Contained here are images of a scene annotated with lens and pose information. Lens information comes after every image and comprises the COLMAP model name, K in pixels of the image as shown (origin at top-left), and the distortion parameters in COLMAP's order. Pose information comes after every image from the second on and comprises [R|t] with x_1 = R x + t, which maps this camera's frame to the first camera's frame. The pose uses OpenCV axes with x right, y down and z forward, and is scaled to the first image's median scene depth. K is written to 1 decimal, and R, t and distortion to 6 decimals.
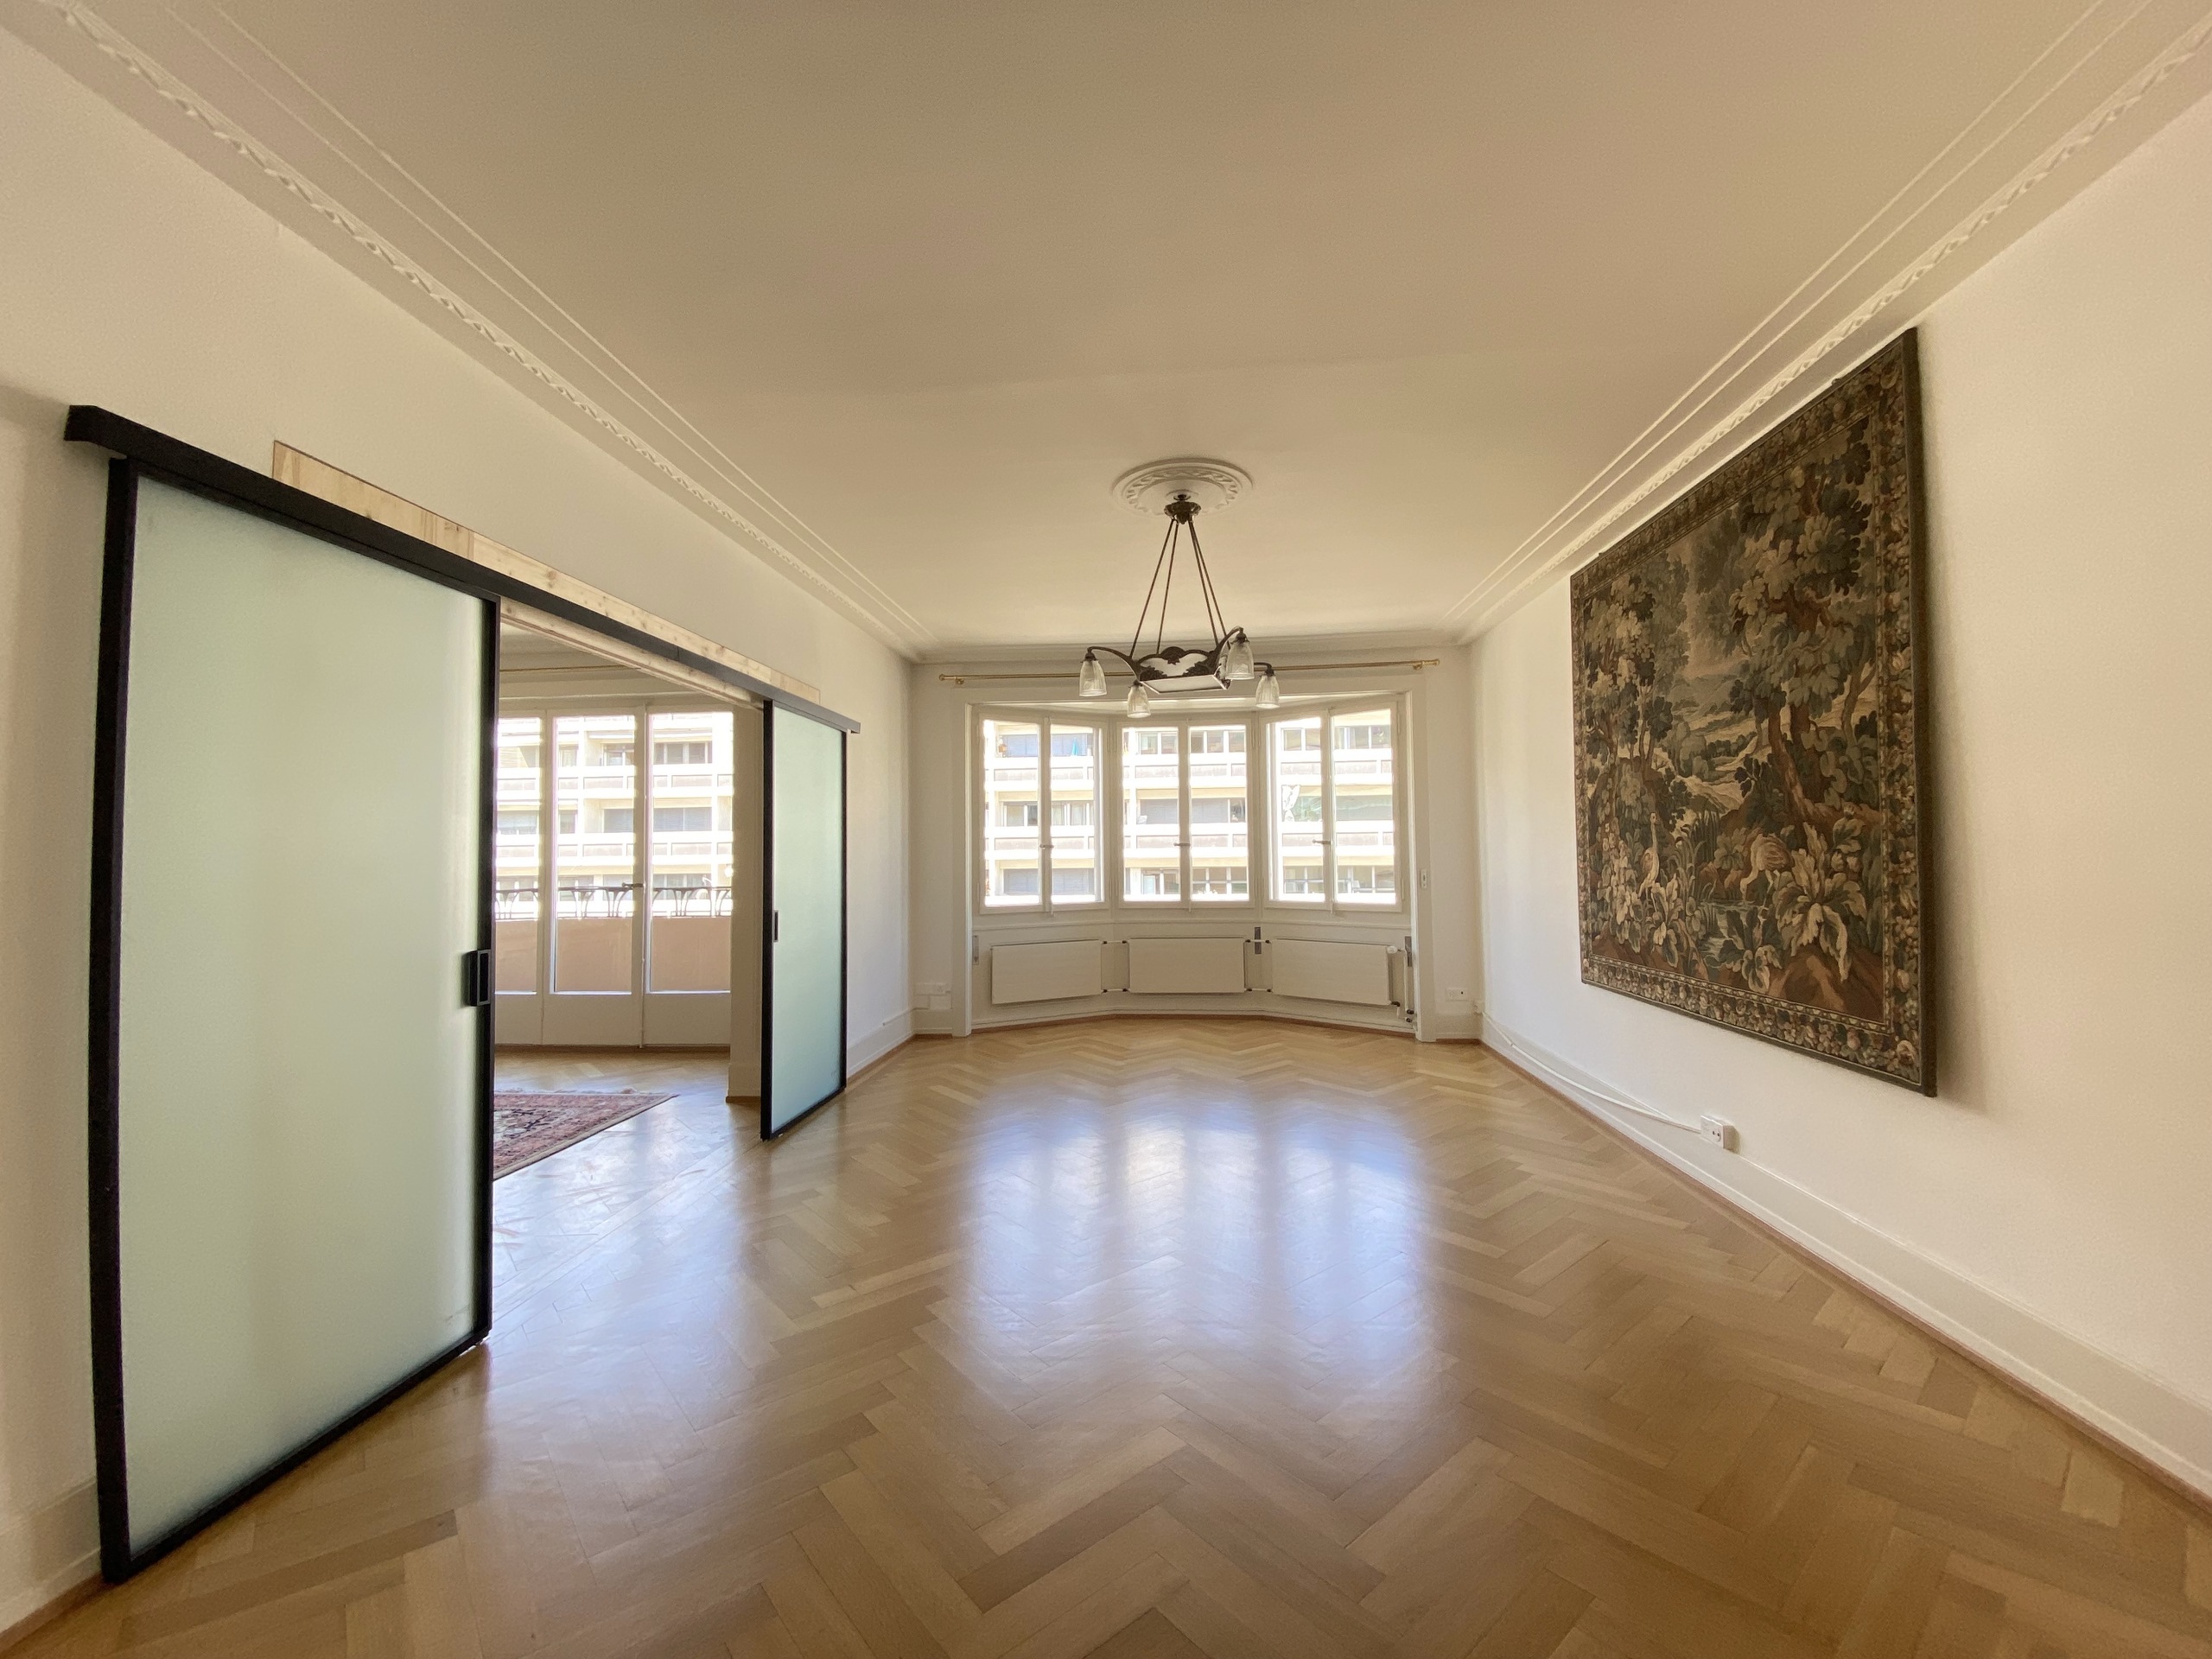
lens RADIAL K [[896.7, 0, 1096.7], [0, 896.7, 822.0], [0, 0, 1]] dist [-0.000852, -0.012118]
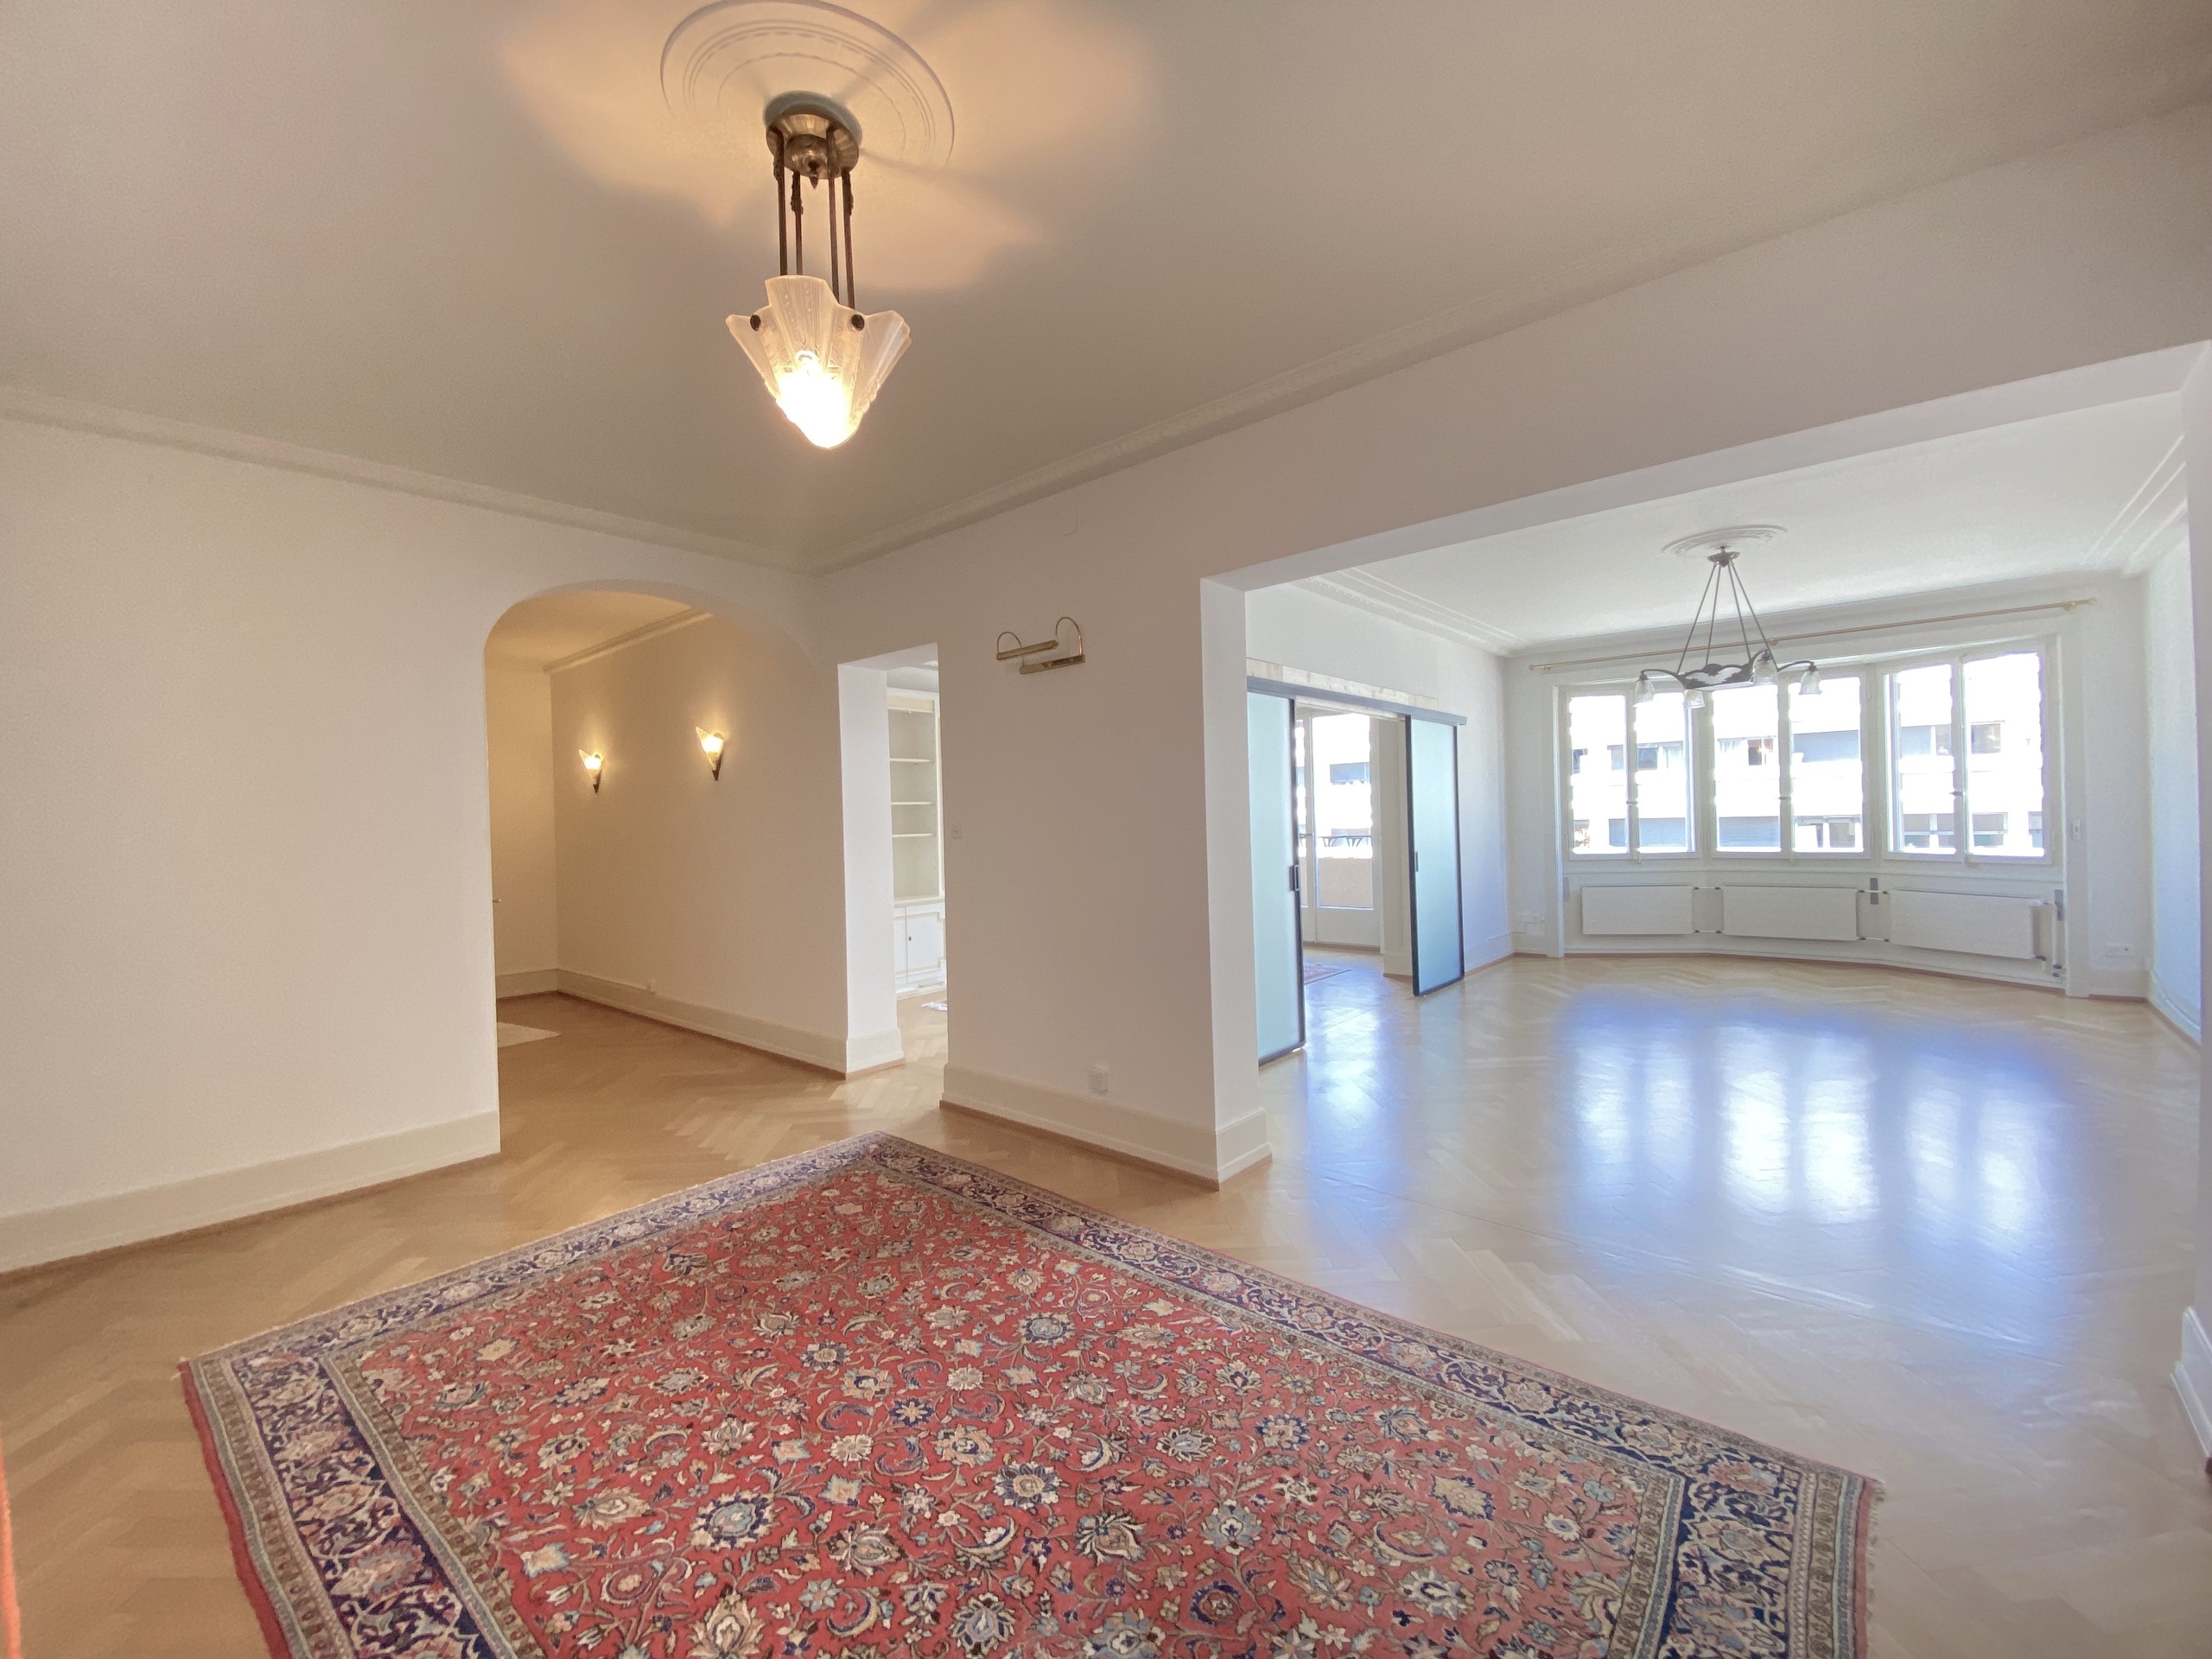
lens RADIAL K [[896.7, 0, 1096.7], [0, 896.7, 822.0], [0, 0, 1]] dist [-0.000852, -0.012118]
pose [[0.809512, -0.008059, -0.587048, 0.084531], [0.040013, 0.998338, 0.041471, -0.032161], [0.585738, -0.057061, 0.808490, -0.466894]]
